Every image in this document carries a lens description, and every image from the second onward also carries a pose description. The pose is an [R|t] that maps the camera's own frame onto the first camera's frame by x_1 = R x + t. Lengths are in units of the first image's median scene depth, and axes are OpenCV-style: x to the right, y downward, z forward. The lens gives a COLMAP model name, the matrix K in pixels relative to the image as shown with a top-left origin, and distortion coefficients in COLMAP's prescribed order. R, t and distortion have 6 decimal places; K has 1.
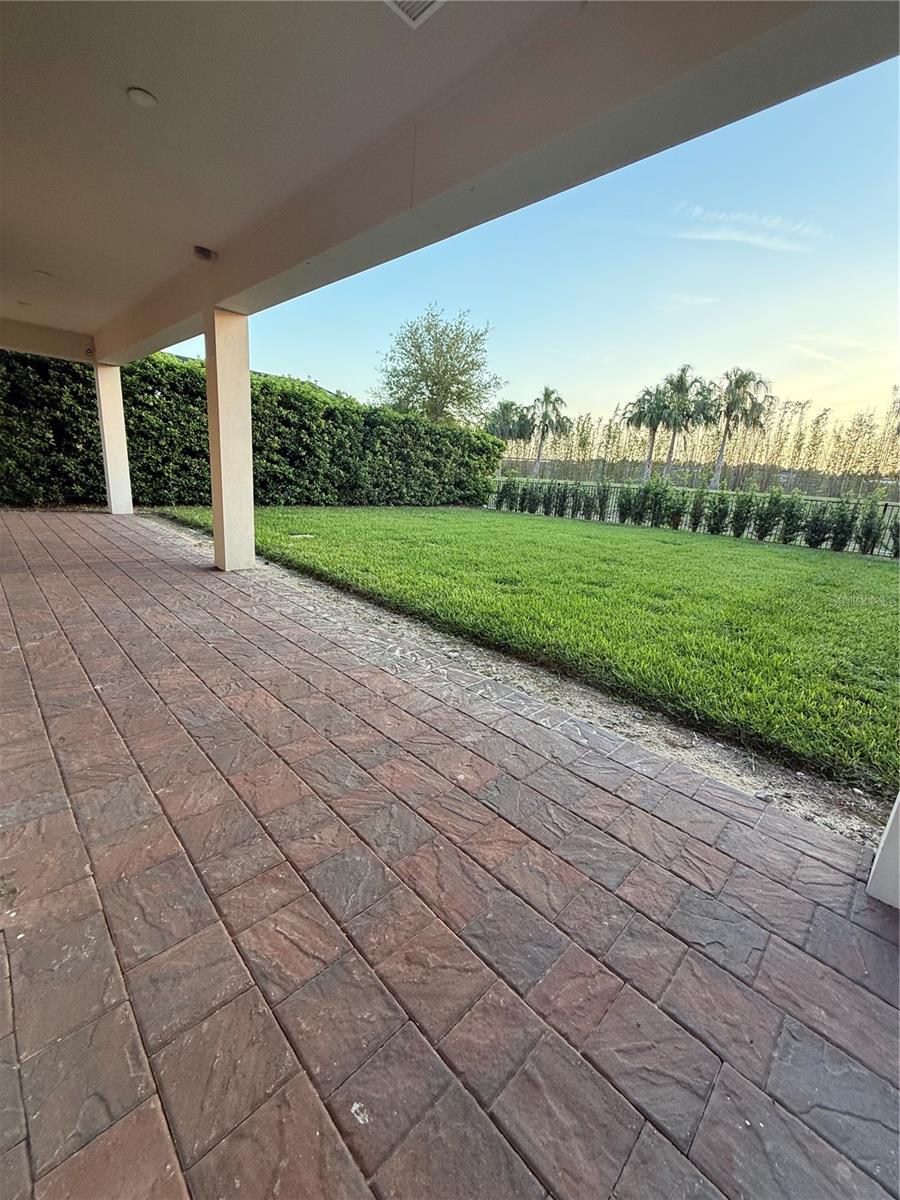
lens RADIAL K [[480.2, 0, 450.4], [0, 480.2, 596.5], [0, 0, 1]] dist [0.000960, 0.000112]
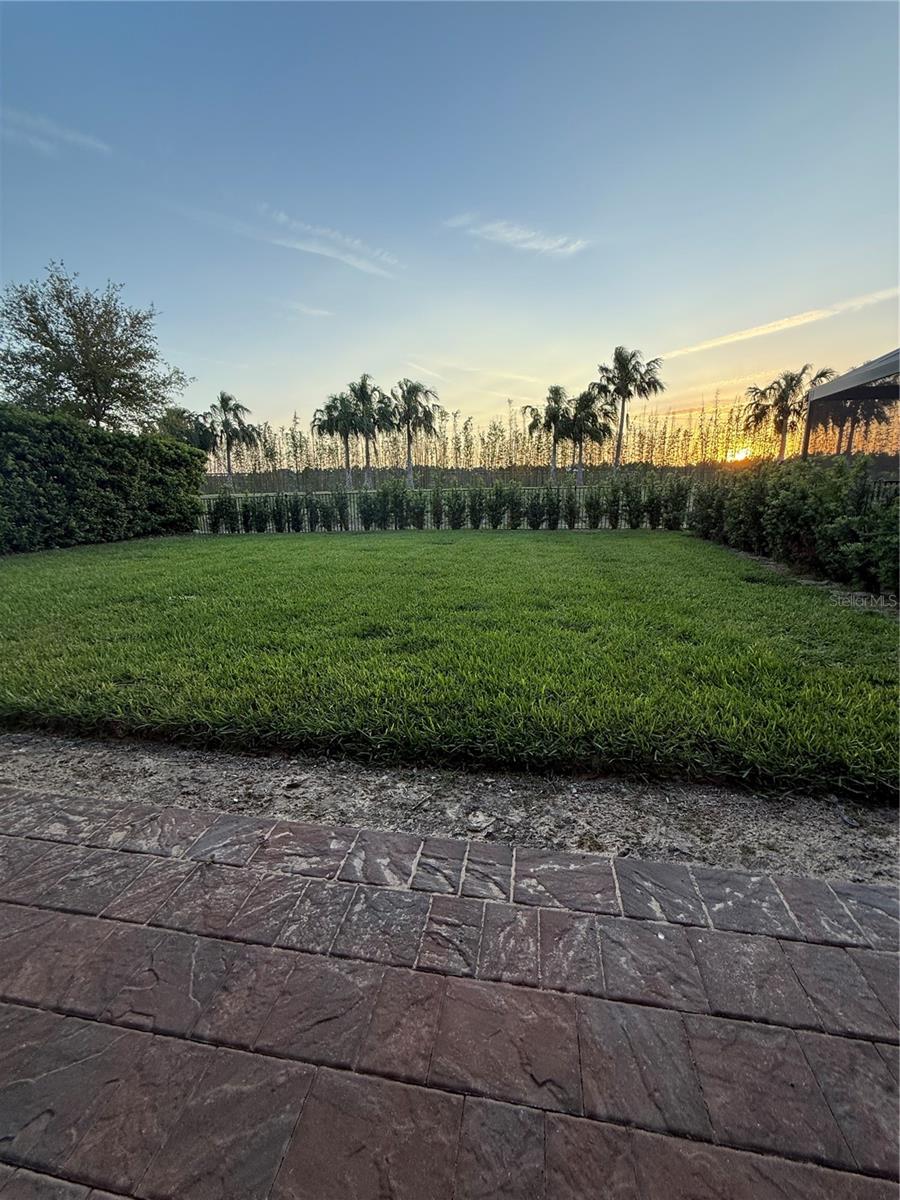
lens RADIAL K [[480.8, 0, 451.2], [0, 480.8, 596.3], [0, 0, 1]] dist [0.001178, -0.000093]
pose [[0.811394, -0.203841, 0.547803, -0.058983], [0.215345, 0.975544, 0.044041, -0.033261], [-0.543384, 0.082232, 0.835447, 0.134779]]
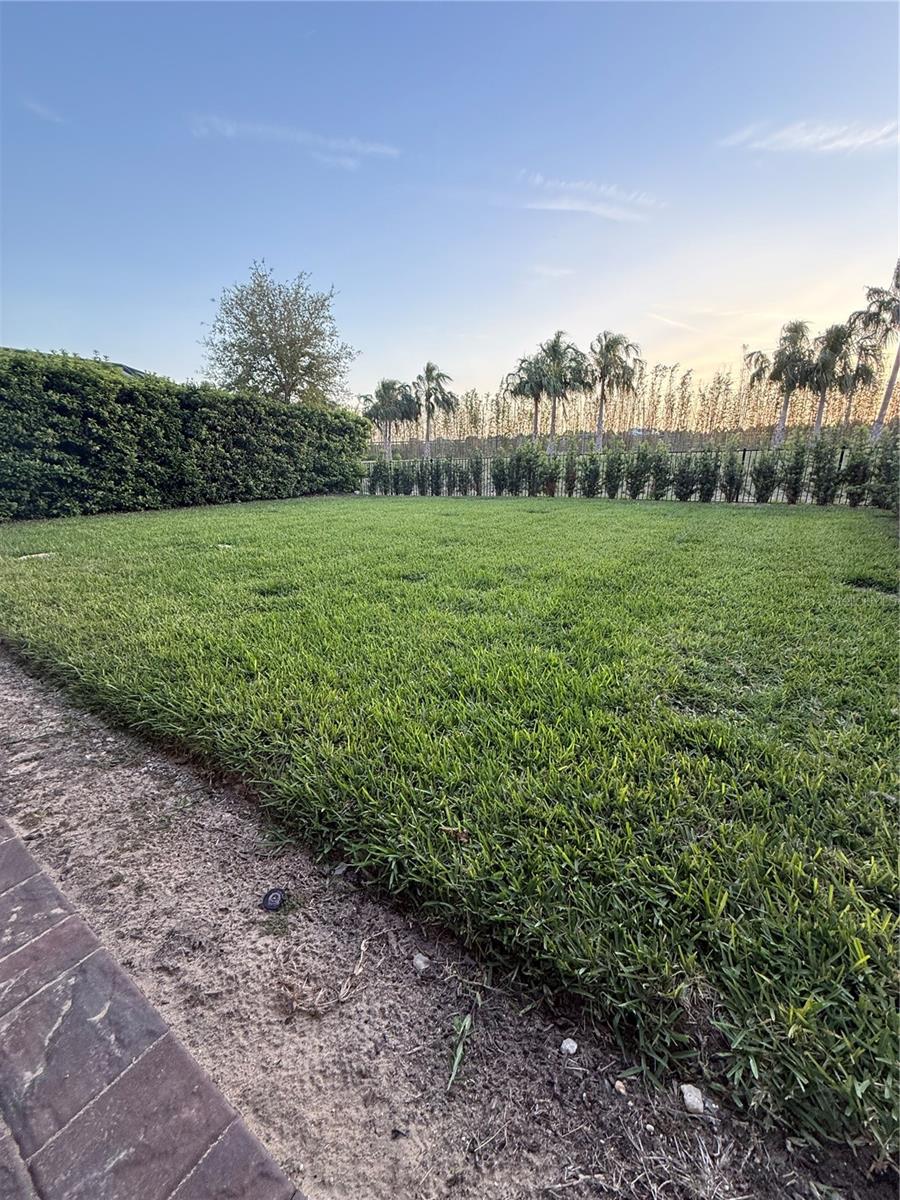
lens RADIAL K [[479.7, 0, 450.0], [0, 479.7, 600.0], [0, 0, 1]] dist [-0.001382, -0.000058]
pose [[0.978435, -0.133677, 0.157465, 0.096145], [0.128234, 0.990755, 0.044282, -0.006087], [-0.161929, -0.023135, 0.986531, 0.097259]]
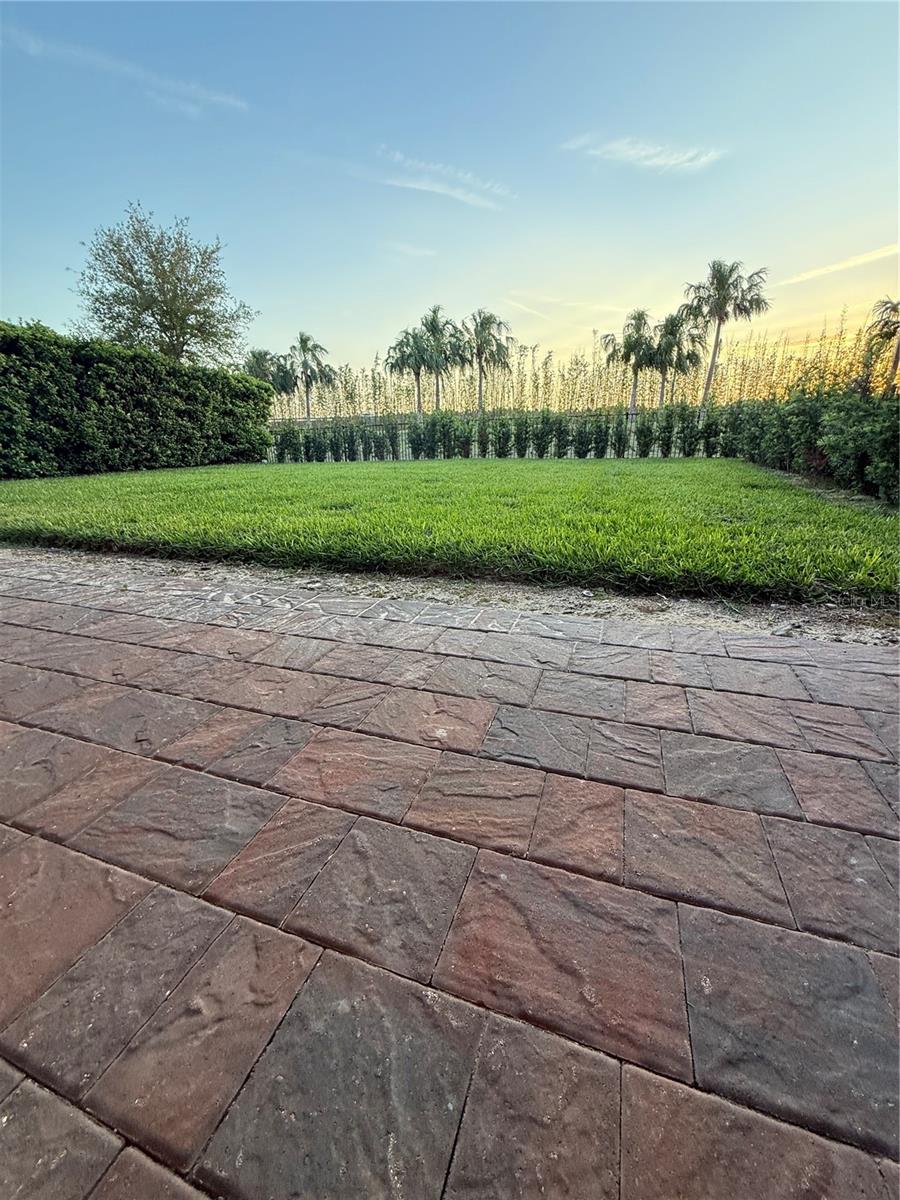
lens RADIAL K [[480.8, 0, 451.2], [0, 480.8, 596.3], [0, 0, 1]] dist [0.001178, -0.000093]
pose [[0.896022, -0.219547, 0.385933, -0.020739], [0.190067, 0.975191, 0.113481, 0.022248], [-0.401272, -0.028328, 0.915521, 0.068132]]
